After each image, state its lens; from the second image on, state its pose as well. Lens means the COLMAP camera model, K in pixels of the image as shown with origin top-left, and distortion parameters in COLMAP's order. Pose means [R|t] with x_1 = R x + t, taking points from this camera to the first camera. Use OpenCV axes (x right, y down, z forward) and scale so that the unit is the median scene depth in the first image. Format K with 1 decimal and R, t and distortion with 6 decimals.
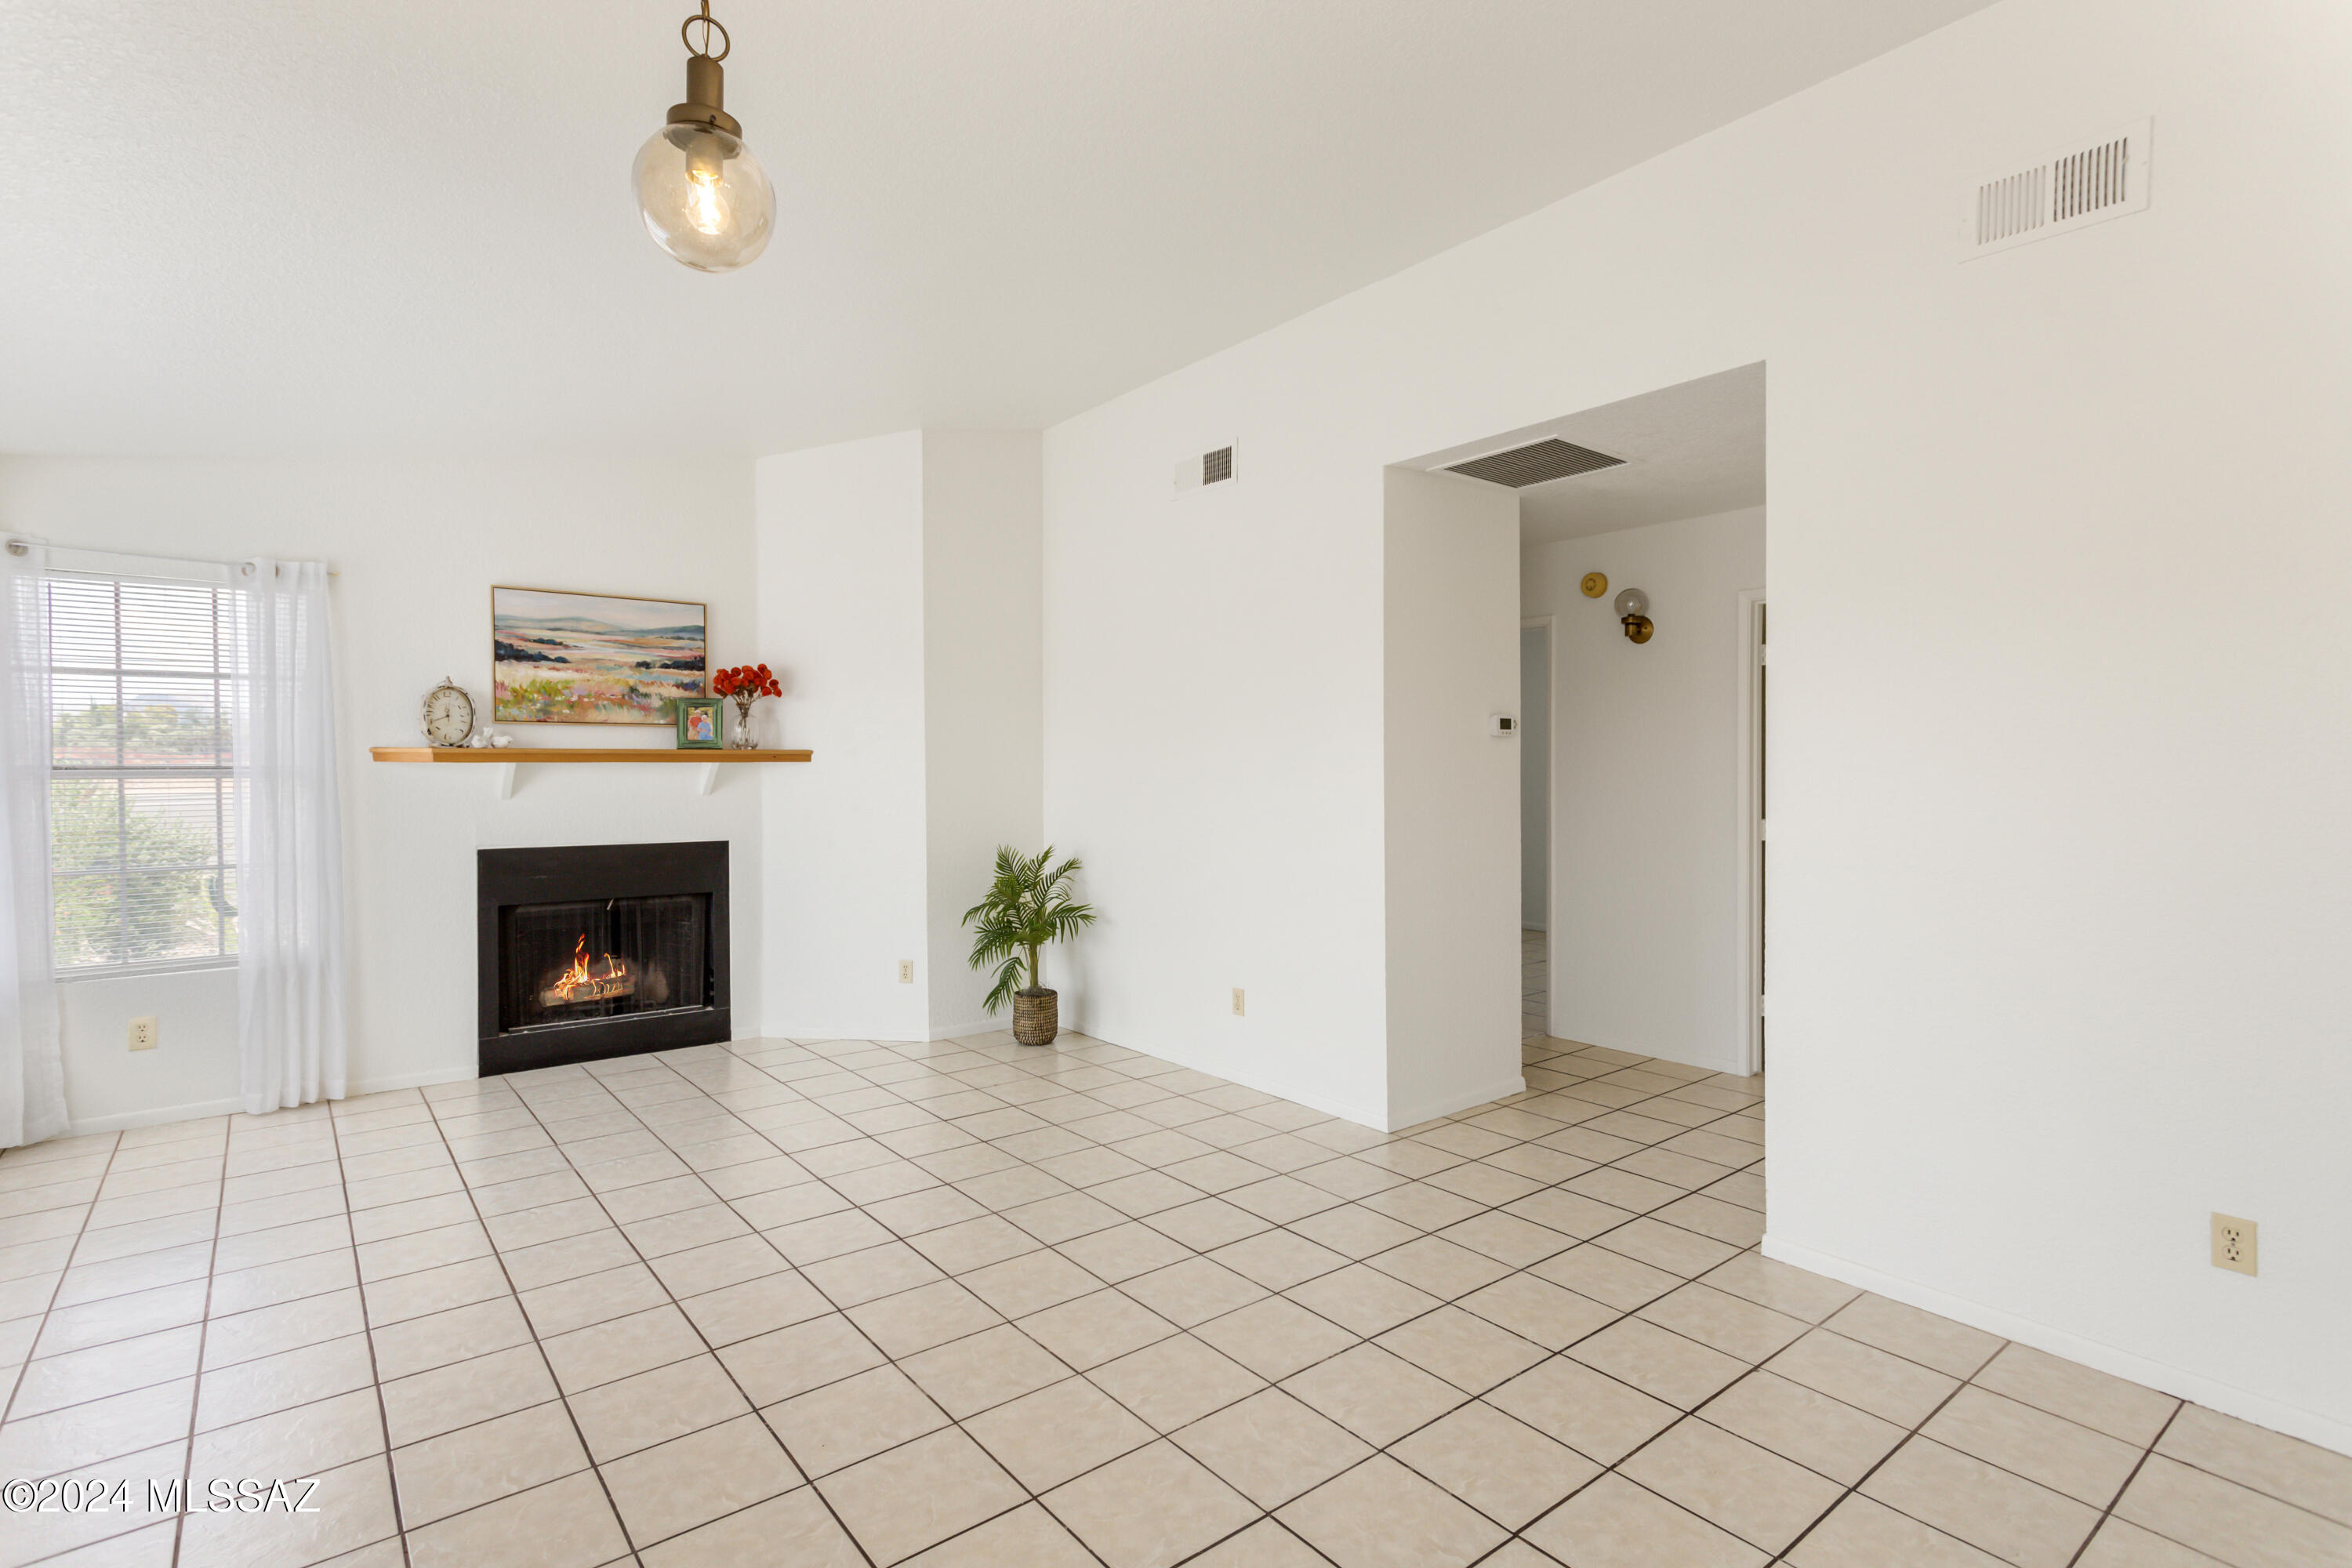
lens RADIAL K [[1137.6, 0, 1174.5], [0, 1137.6, 783.6], [0, 0, 1]] dist [0.003863, 0.001239]
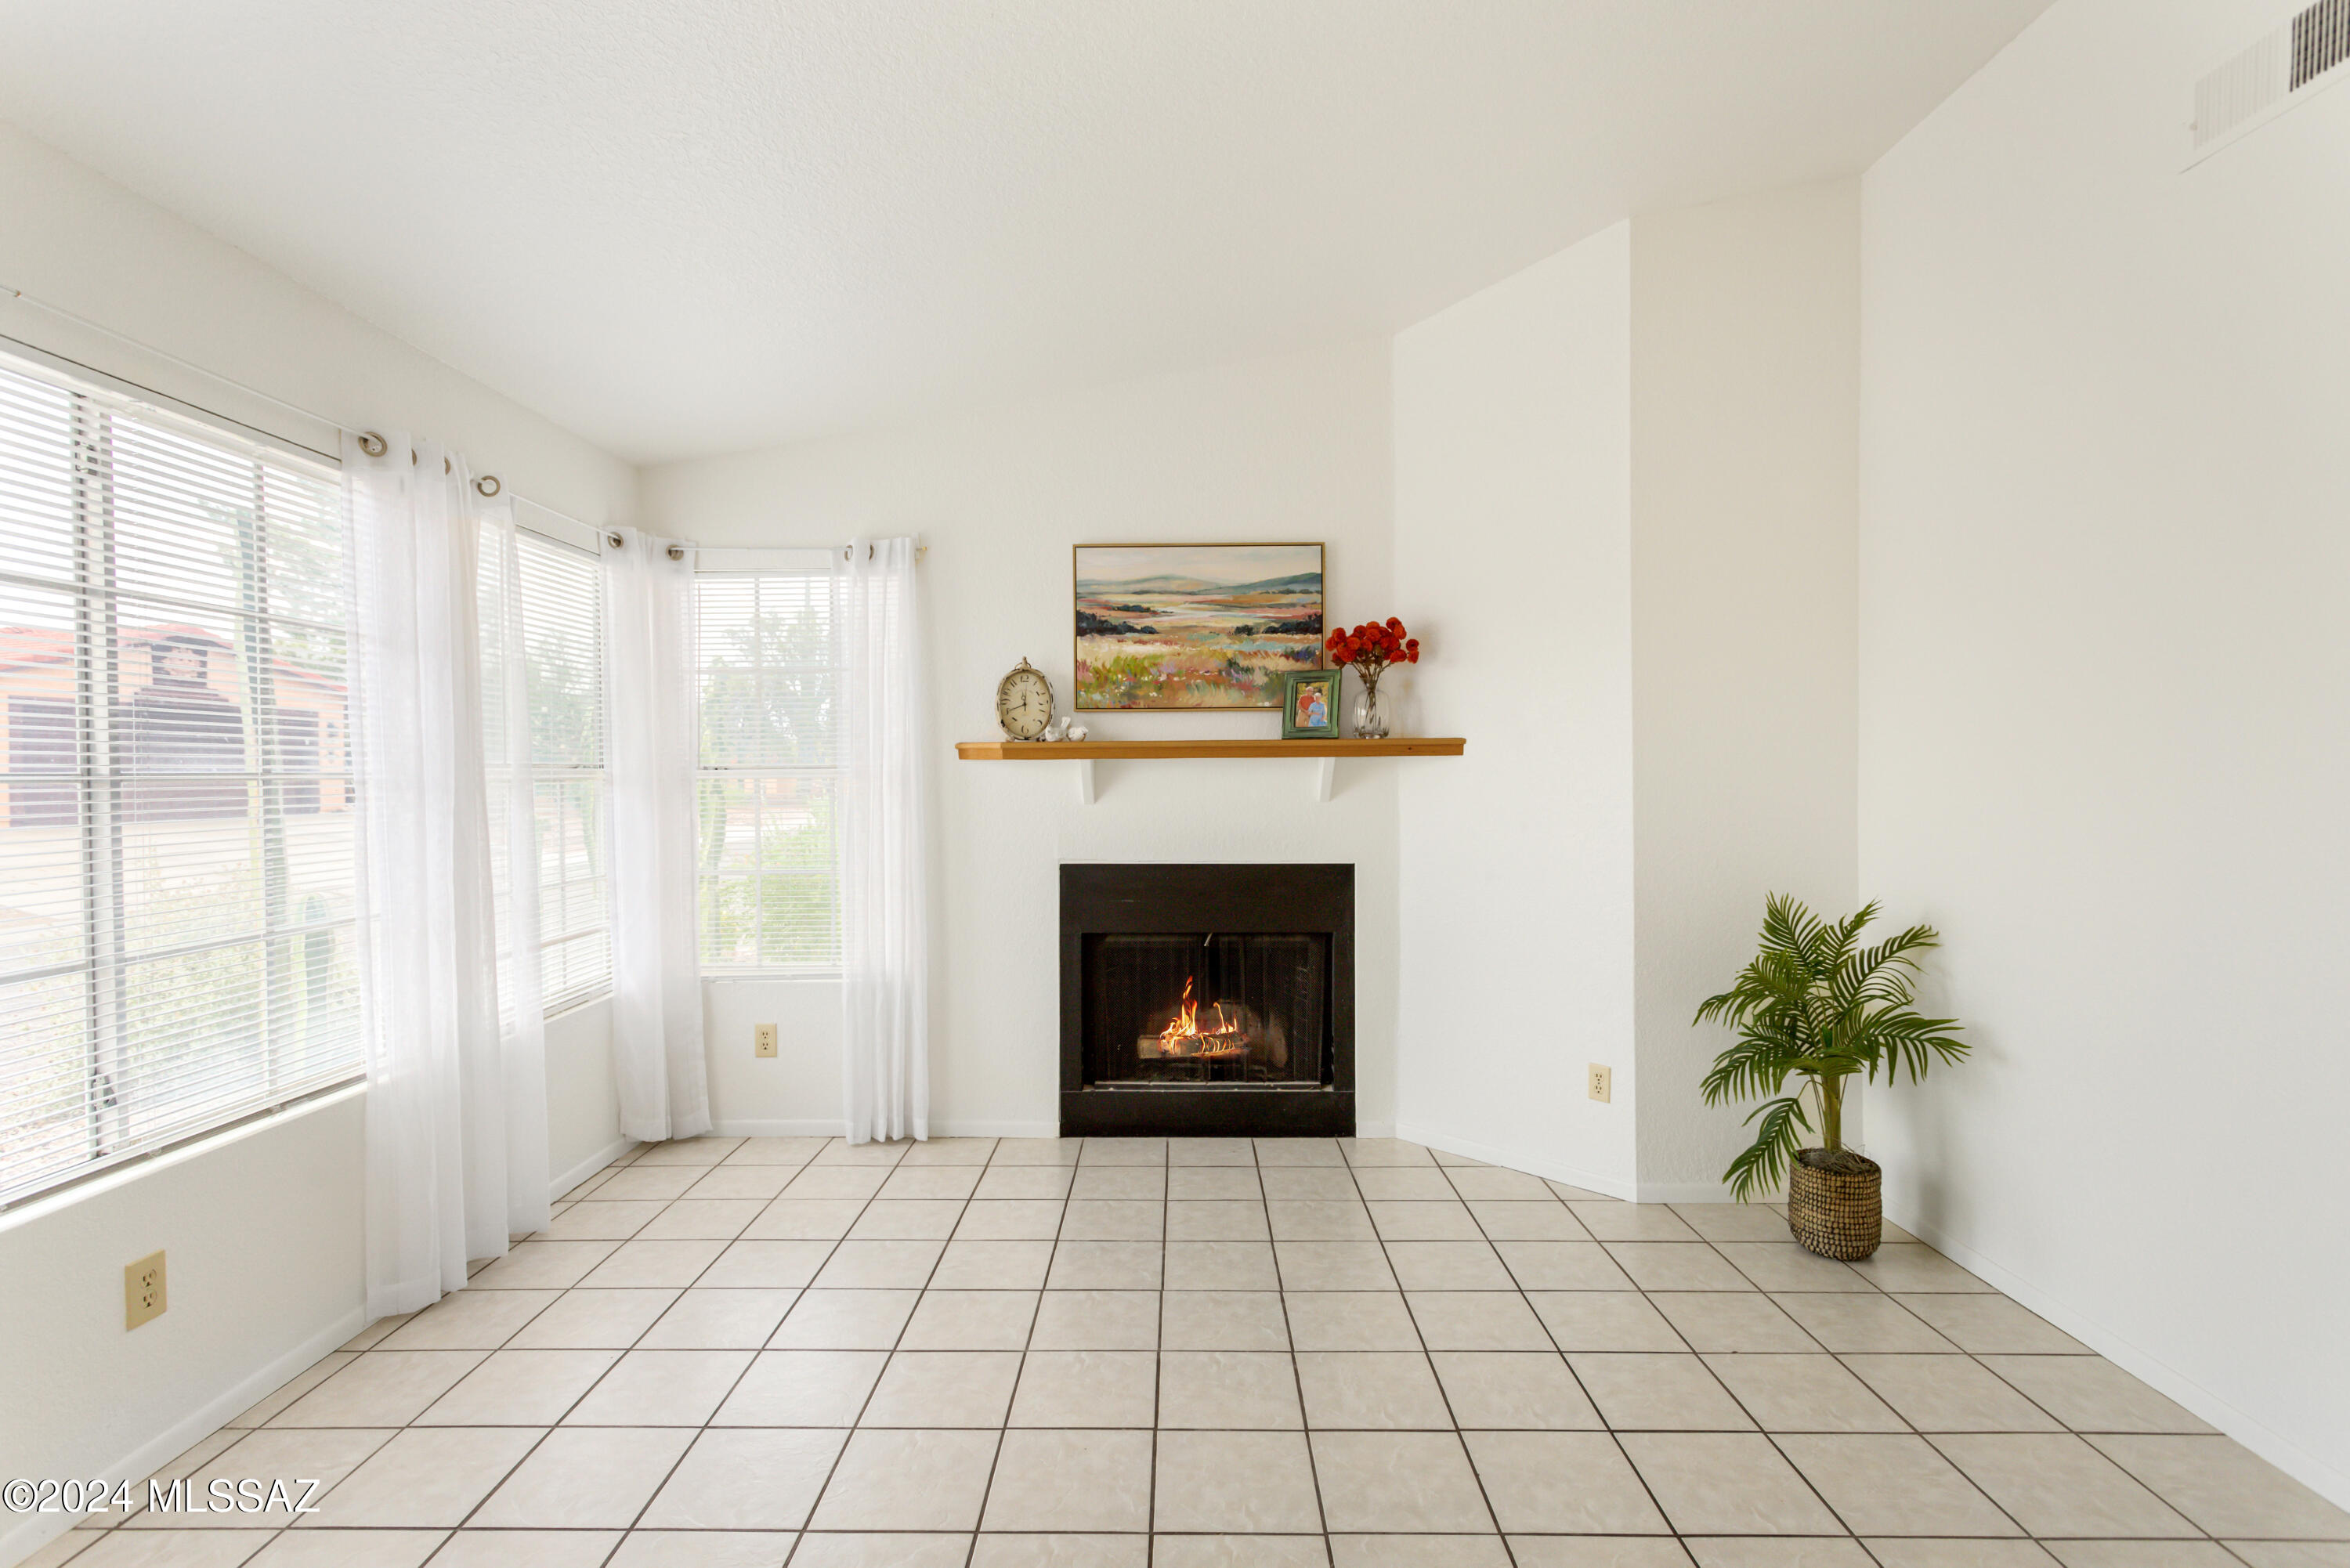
lens RADIAL K [[1136.5, 0, 1153.4], [0, 1136.5, 797.8], [0, 0, 1]] dist [0.003863, 0.001239]
pose [[0.771214, 0.010161, -0.636495, -0.026876], [-0.004298, 0.999933, 0.010755, 0.000035], [0.636561, -0.005559, 0.771206, 0.366044]]
